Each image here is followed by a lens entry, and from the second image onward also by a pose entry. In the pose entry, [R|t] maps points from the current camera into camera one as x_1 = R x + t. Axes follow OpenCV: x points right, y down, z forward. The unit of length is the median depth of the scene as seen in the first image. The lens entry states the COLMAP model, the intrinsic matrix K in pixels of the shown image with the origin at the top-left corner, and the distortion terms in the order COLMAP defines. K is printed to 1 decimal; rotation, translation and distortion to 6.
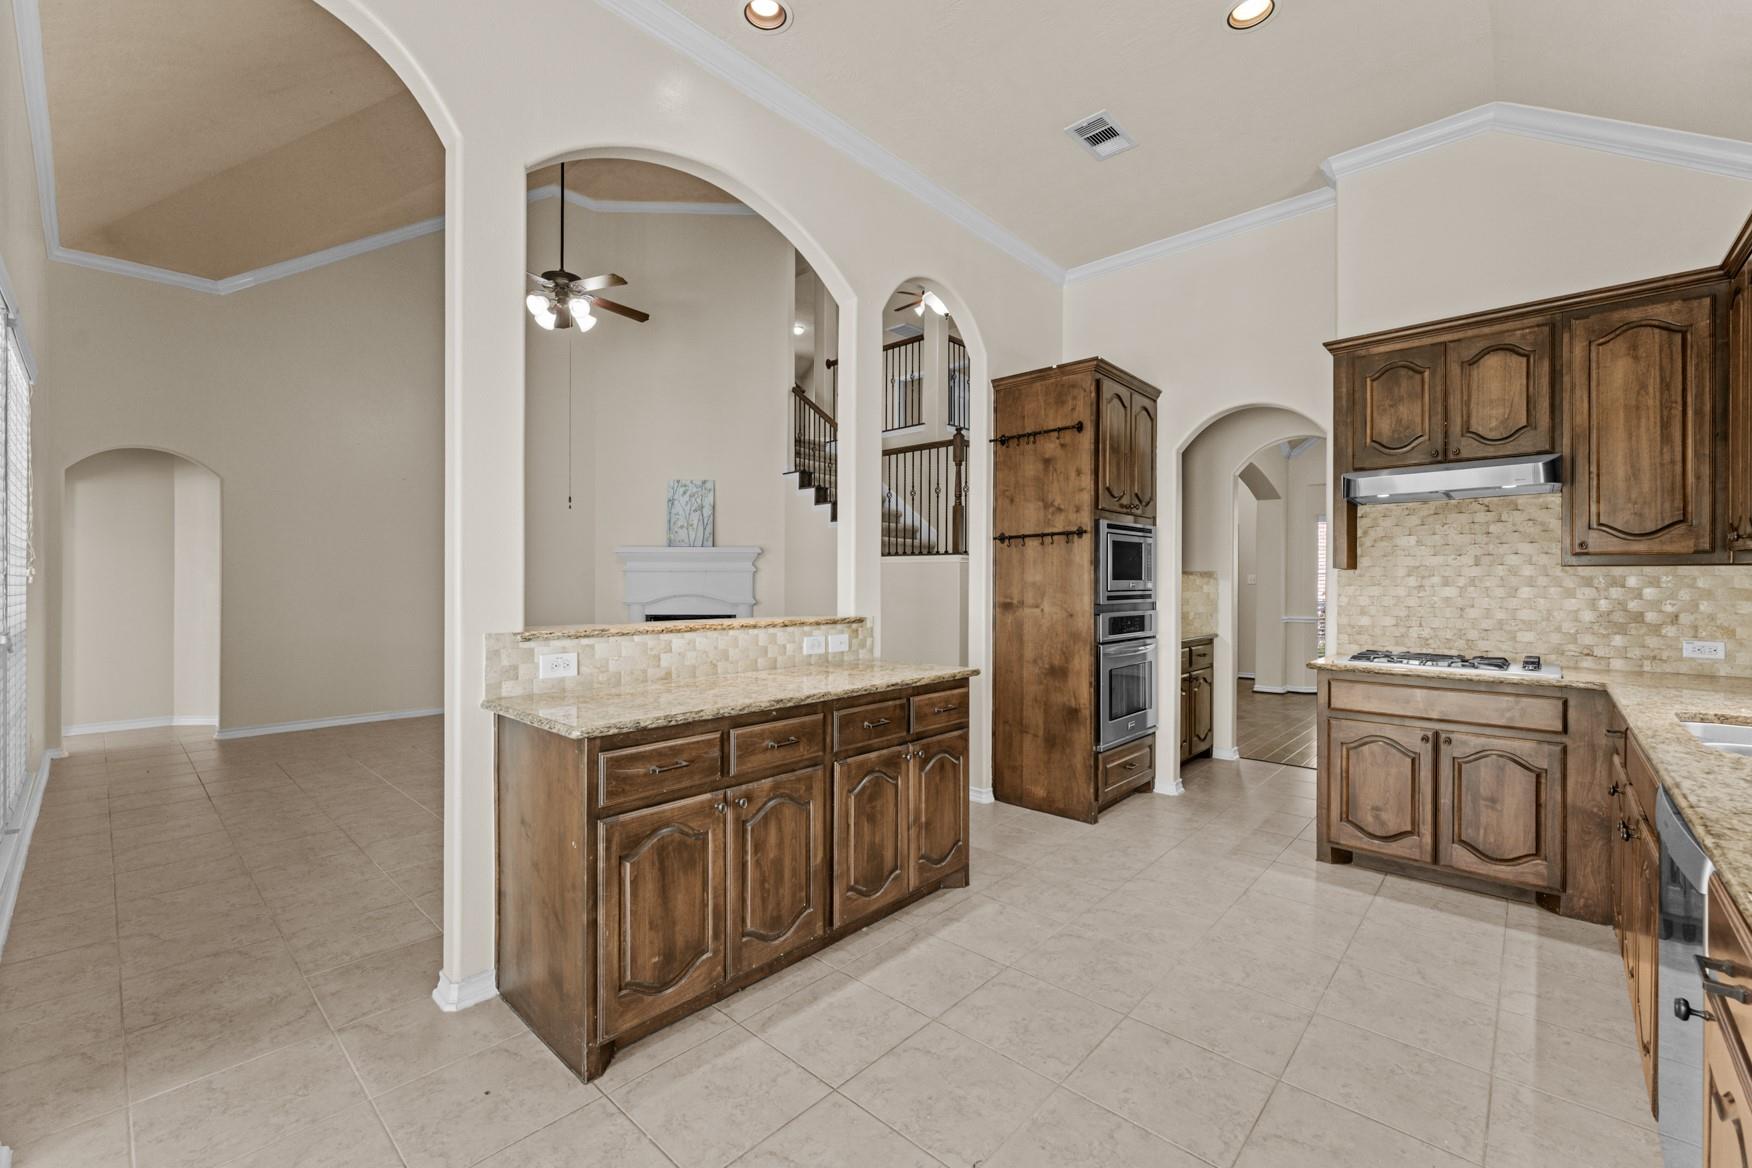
lens RADIAL K [[720.2, 0, 867.3], [0, 720.2, 581.4], [0, 0, 1]] dist [-0.004241, -0.000732]
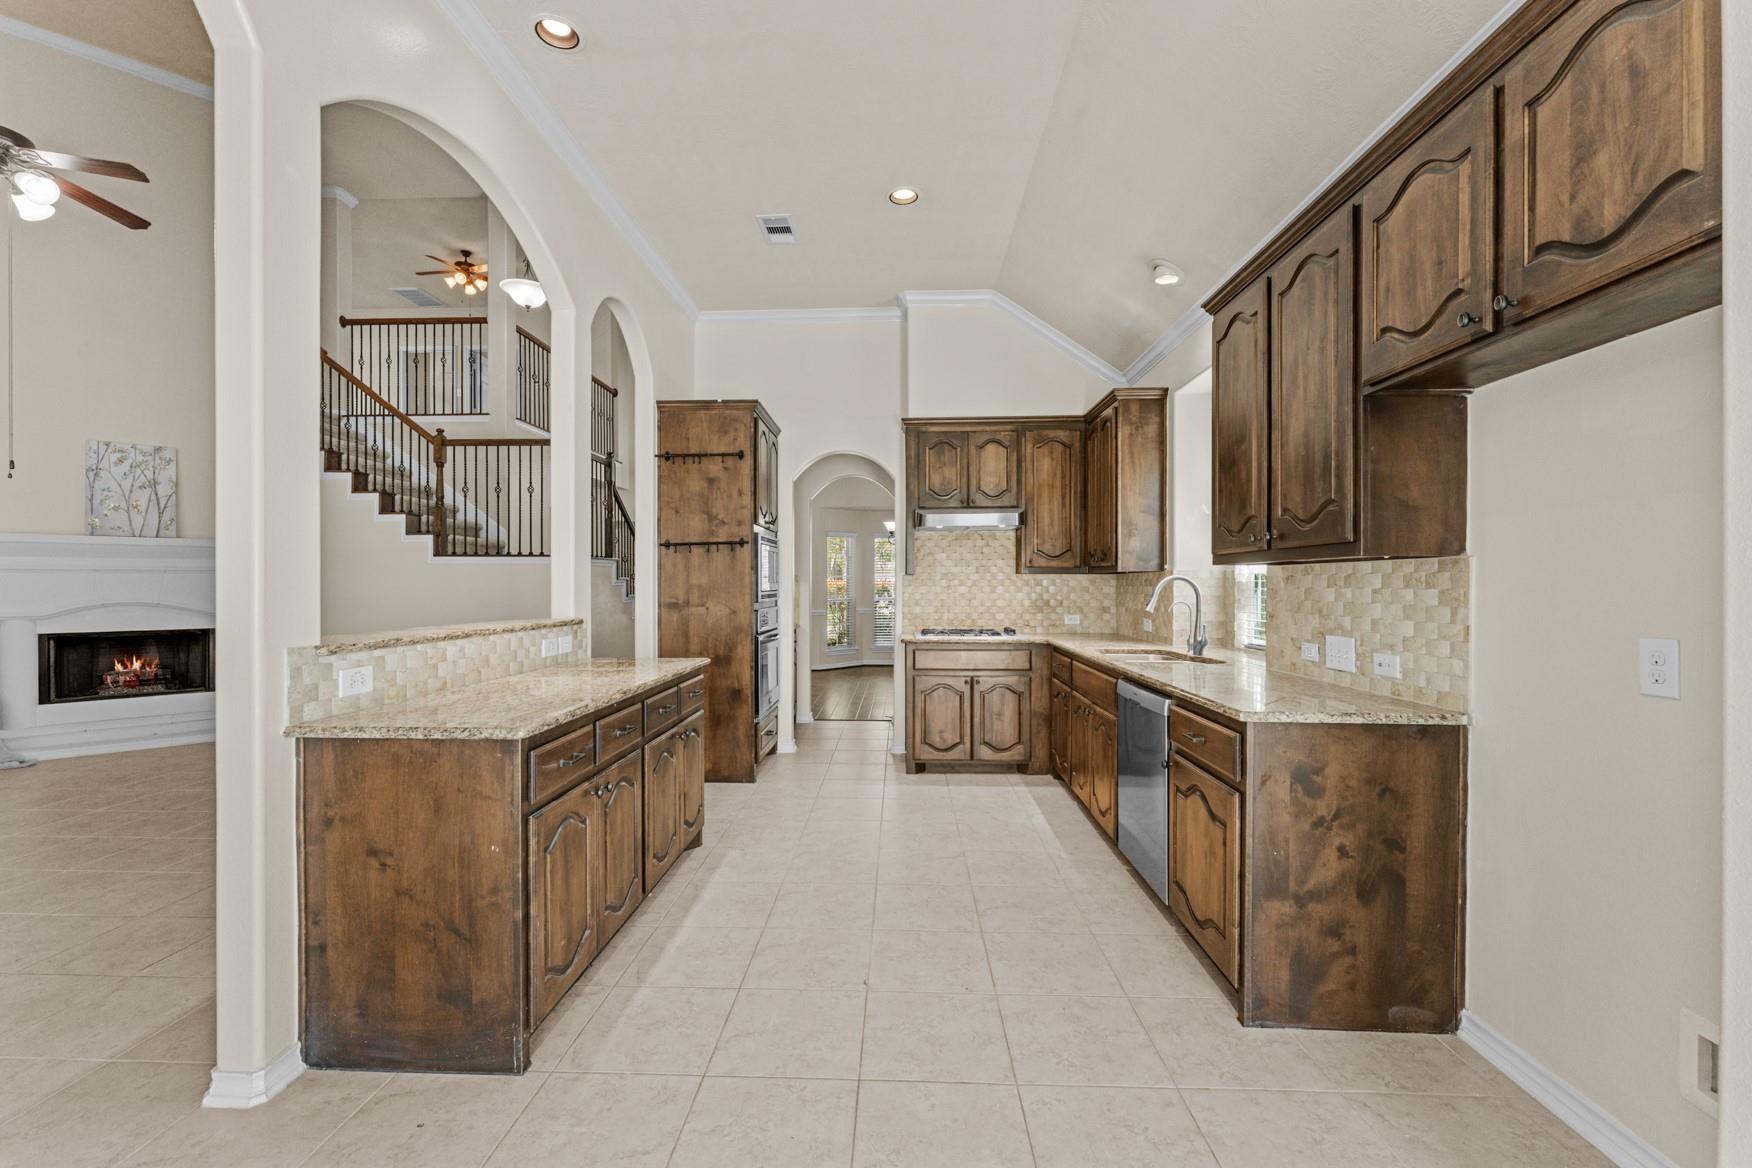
lens RADIAL K [[720.2, 0, 877.1], [0, 720.2, 581.5], [0, 0, 1]] dist [-0.004241, -0.000732]
pose [[0.754166, -0.001656, 0.656681, -0.351898], [0.002920, 0.999995, -0.000832, -0.001889], [-0.656677, 0.002545, 0.754168, -0.058299]]
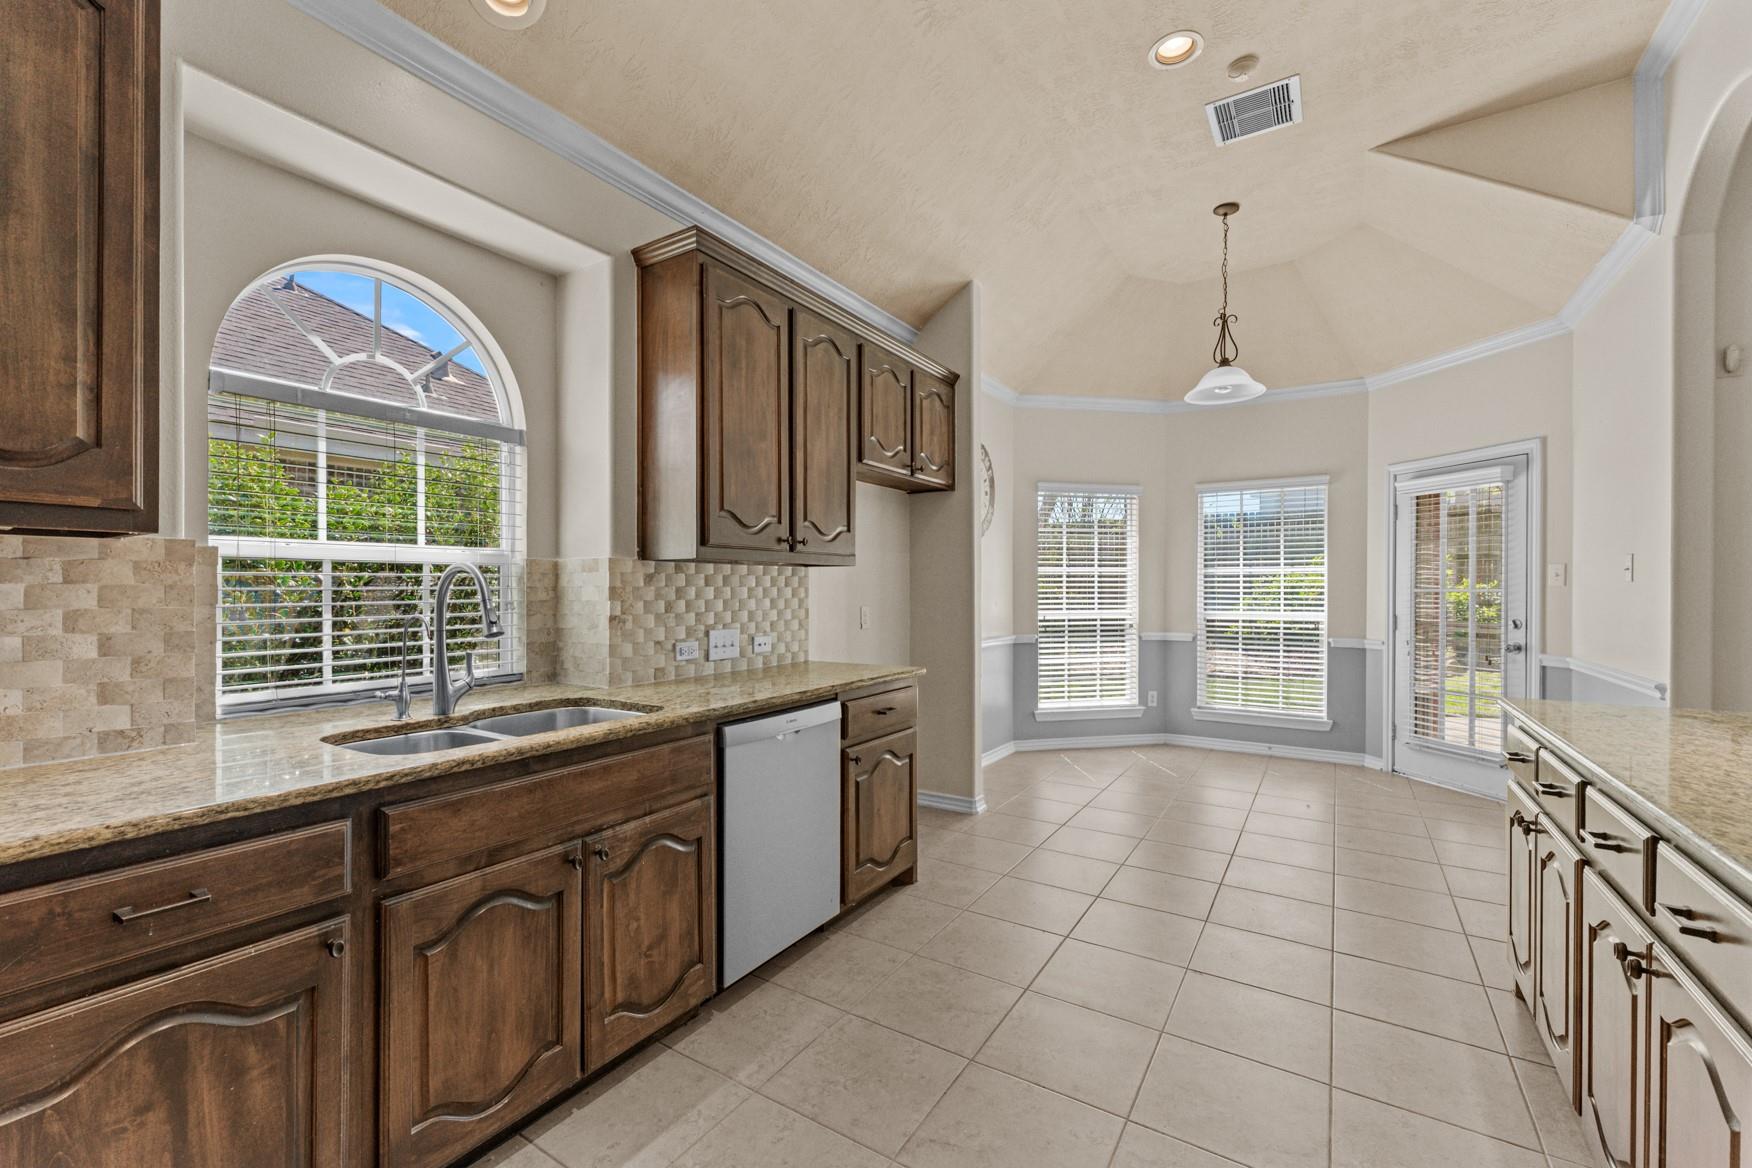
lens RADIAL K [[720.2, 0, 863.0], [0, 720.2, 589.3], [0, 0, 1]] dist [-0.004241, -0.000732]
pose [[-0.985839, -0.004112, -0.167647, 0.473859], [-0.004042, 0.999992, -0.000754, 0.008613], [0.167648, -0.000065, -0.985847, 1.040752]]
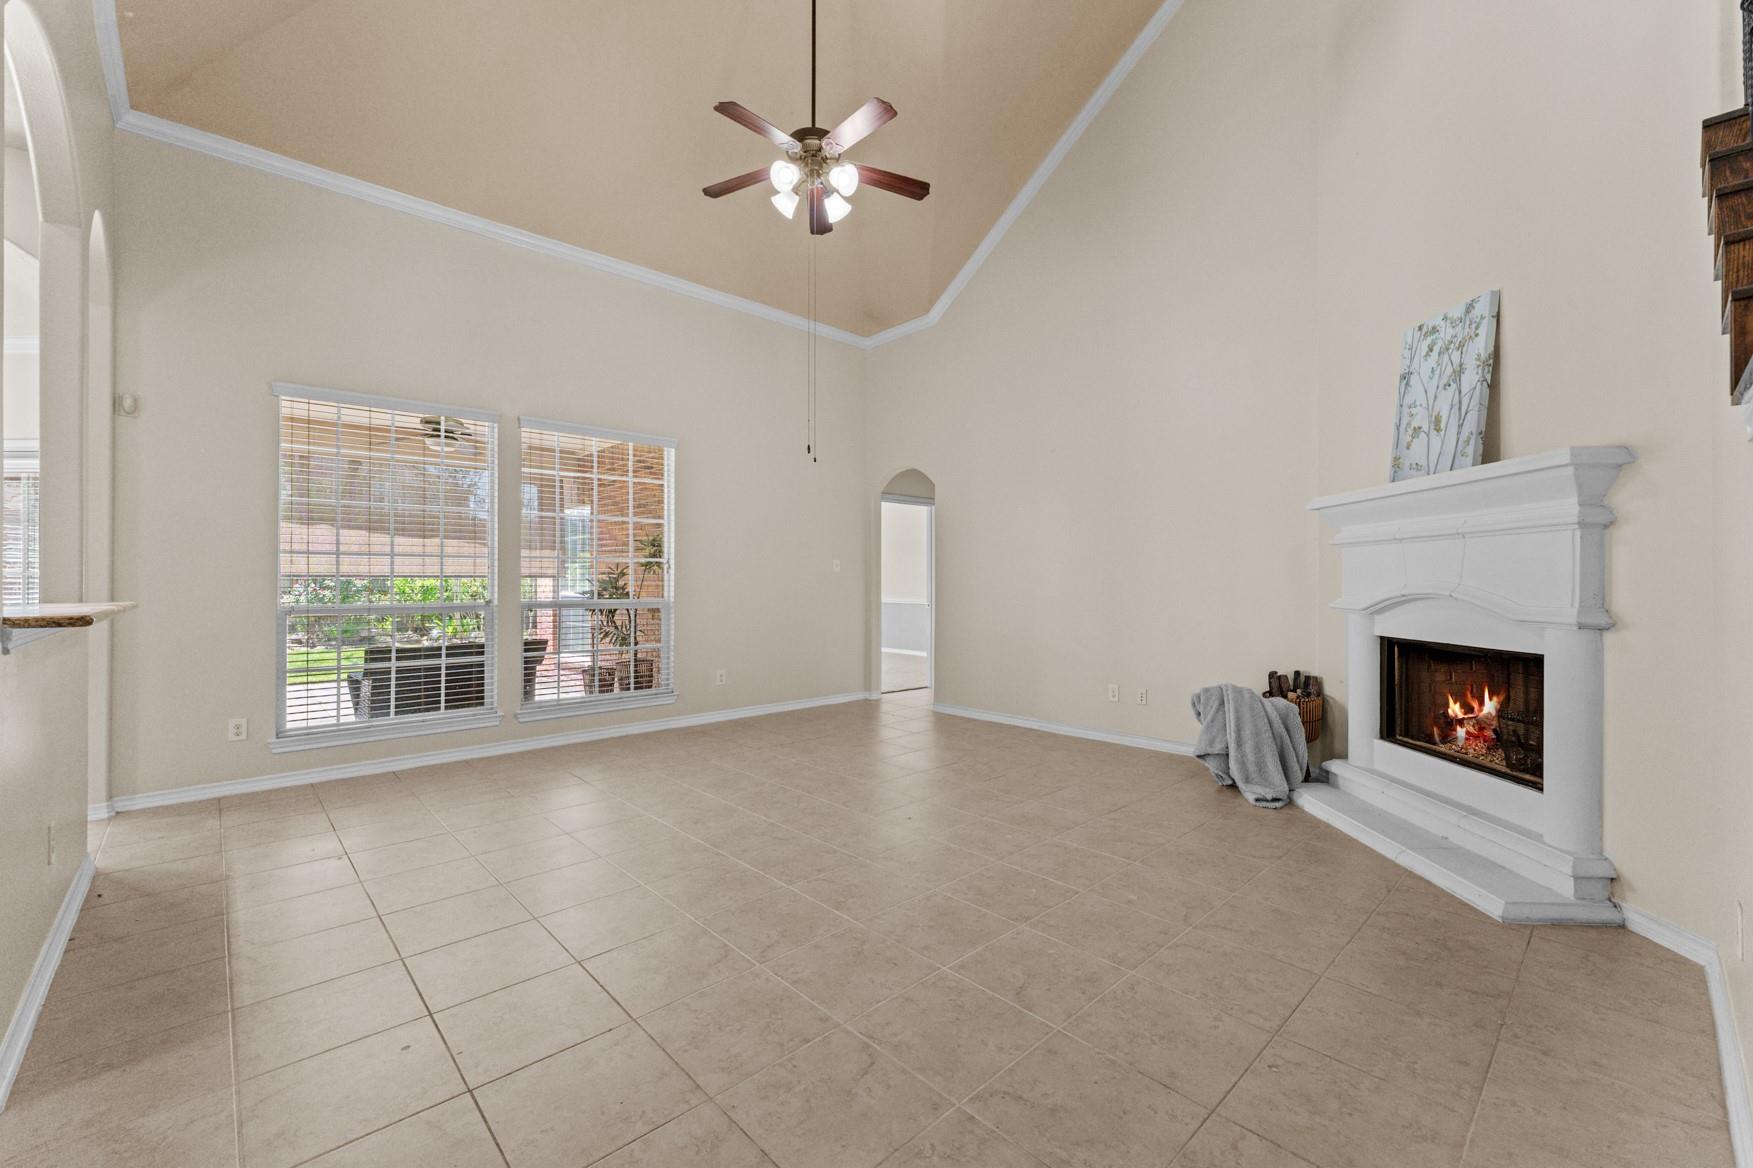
lens RADIAL K [[720.6, 0, 875.6], [0, 720.6, 574.7], [0, 0, 1]] dist [-0.004241, -0.000732]
pose [[-0.072647, -0.012437, -0.997280, 0.412075], [0.001677, 0.999919, -0.012592, 0.026516], [0.997356, -0.002587, -0.072620, 1.614352]]
